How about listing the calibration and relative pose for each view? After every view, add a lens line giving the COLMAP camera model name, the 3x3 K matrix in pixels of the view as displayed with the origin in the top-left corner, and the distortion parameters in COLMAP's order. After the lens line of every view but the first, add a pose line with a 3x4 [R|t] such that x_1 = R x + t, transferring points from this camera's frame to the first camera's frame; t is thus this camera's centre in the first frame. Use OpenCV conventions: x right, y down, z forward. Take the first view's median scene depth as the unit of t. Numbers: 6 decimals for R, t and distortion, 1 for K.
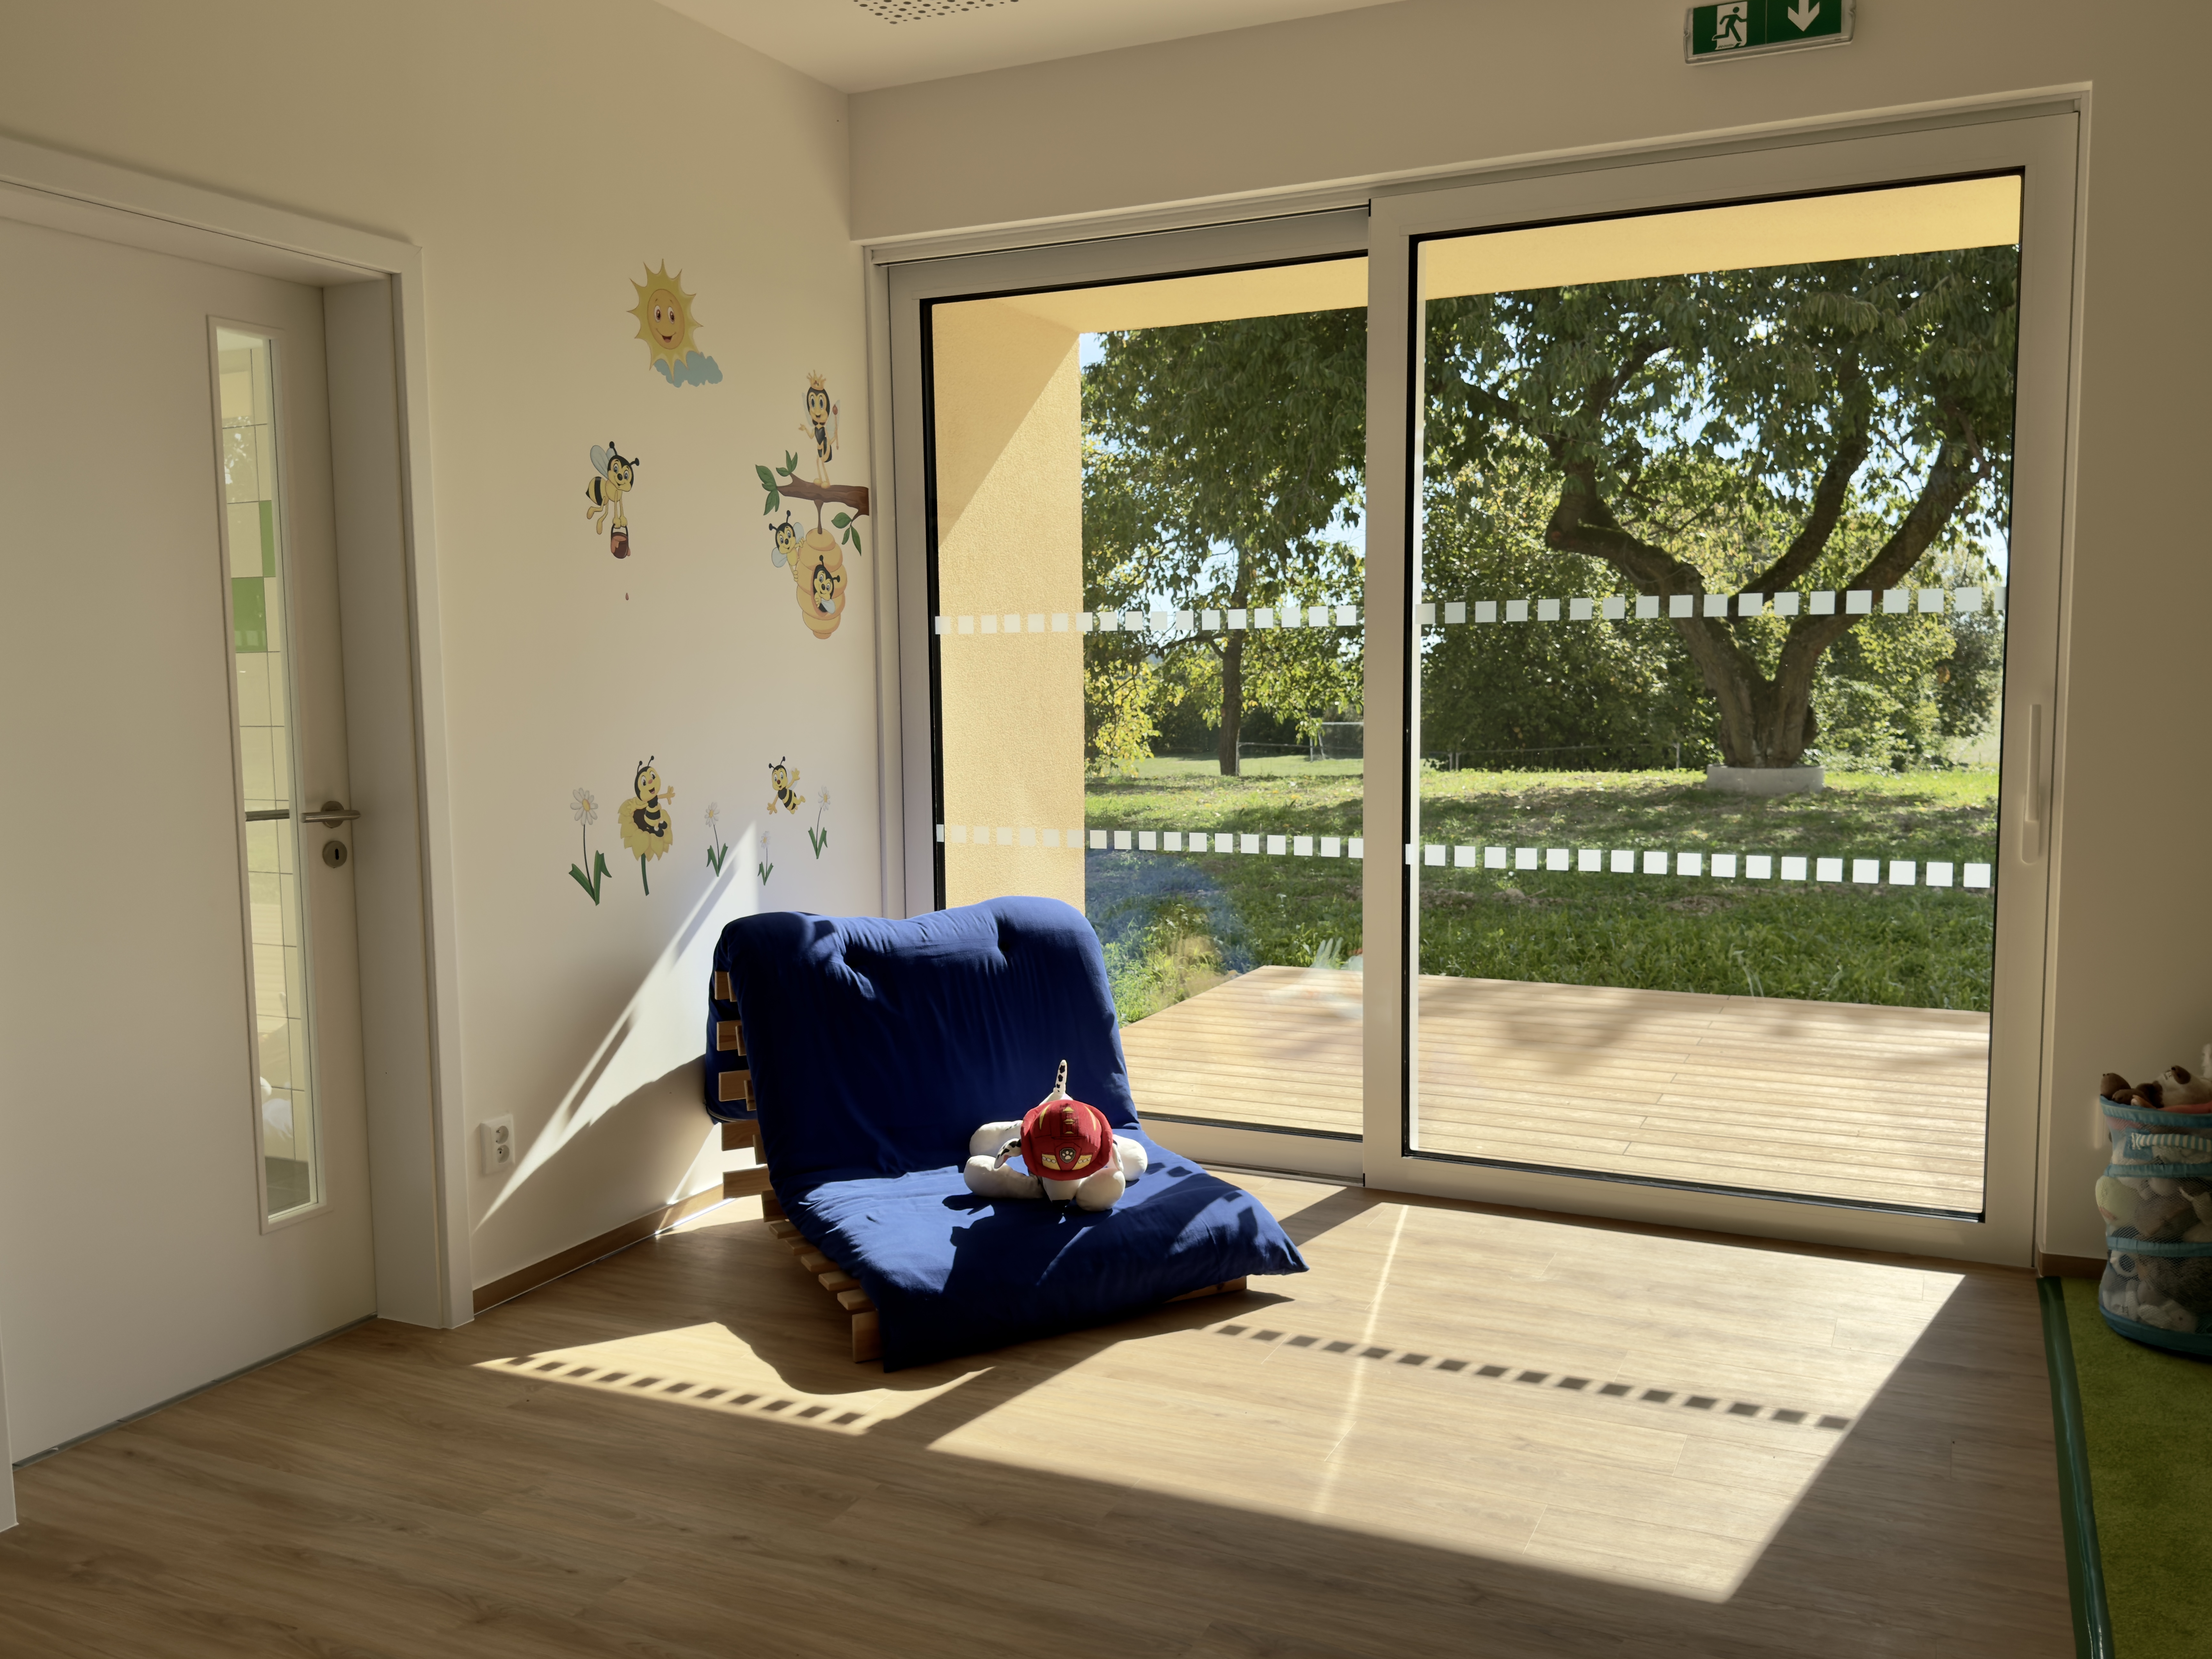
lens RADIAL K [[1797.1, 0, 1103.5], [0, 1797.1, 830.0], [0, 0, 1]] dist [0.099907, -0.156928]
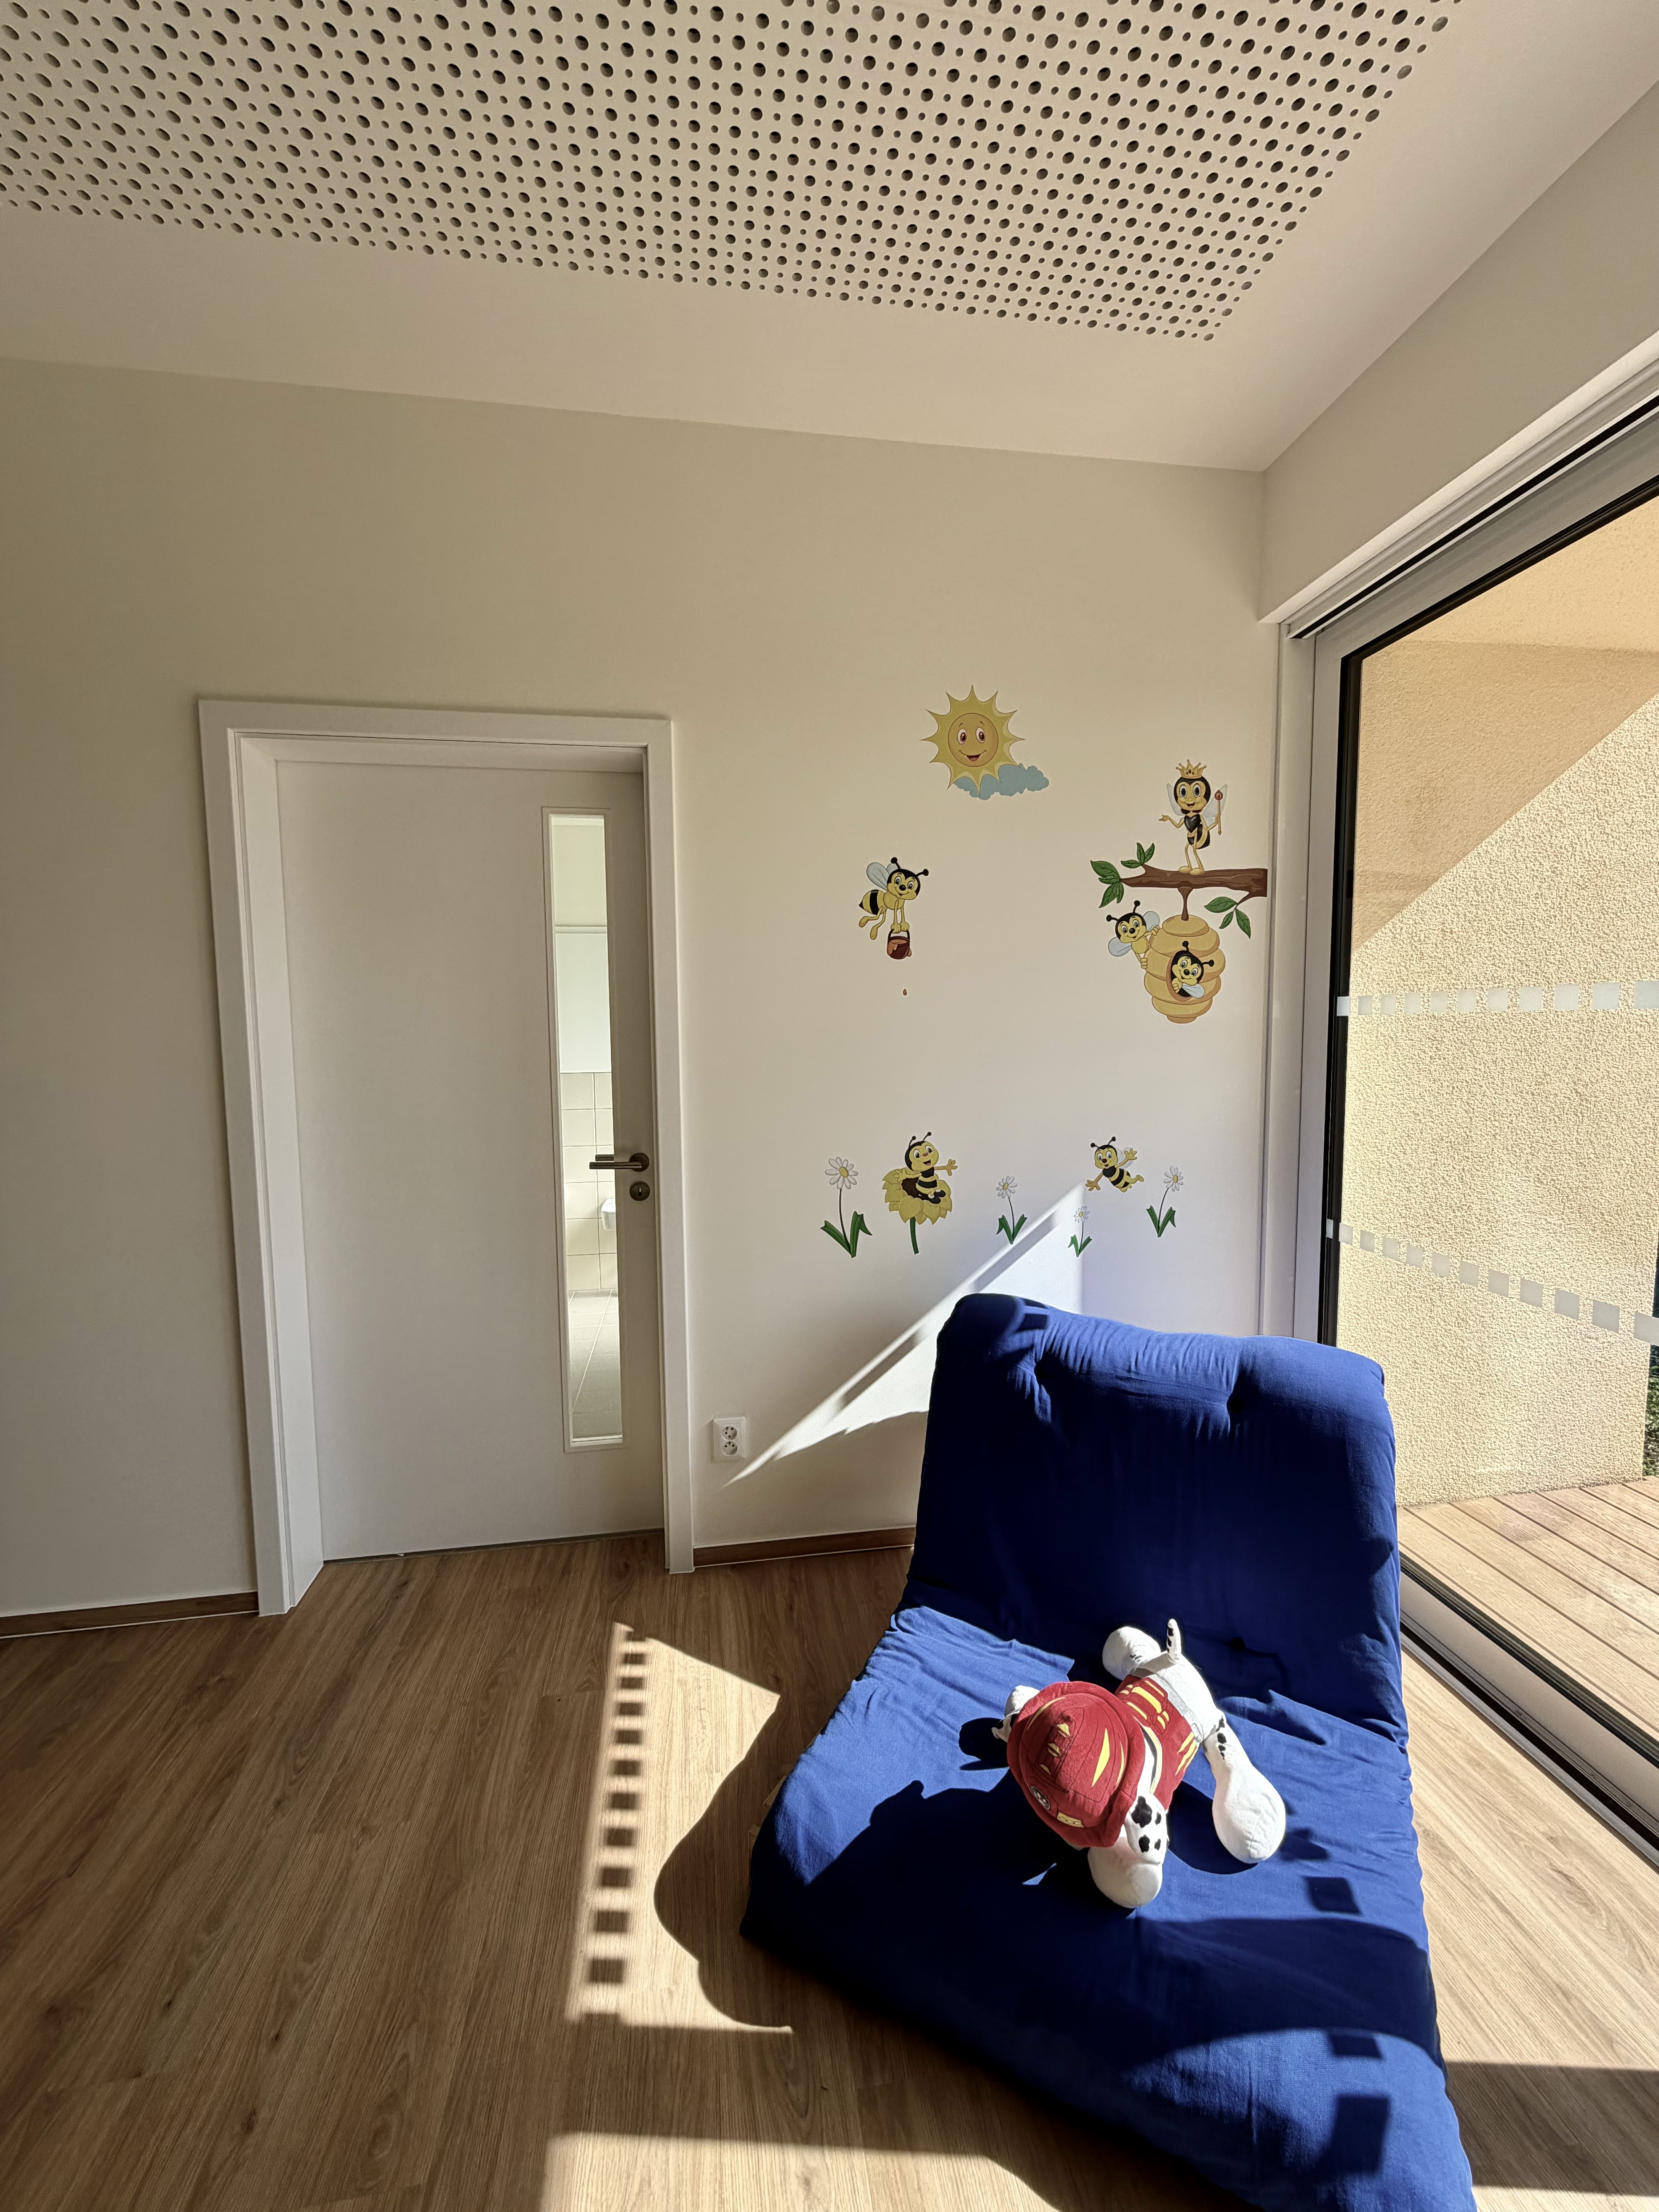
lens RADIAL K [[919.8, 0, 836.1], [0, 919.8, 1076.4], [0, 0, 1]] dist [-0.000029, 0.000236]
pose [[0.557998, 0.066080, -0.827207, 0.183609], [-0.074510, 0.996788, 0.029365, -0.085443], [0.826491, 0.045249, 0.561129, 0.610321]]
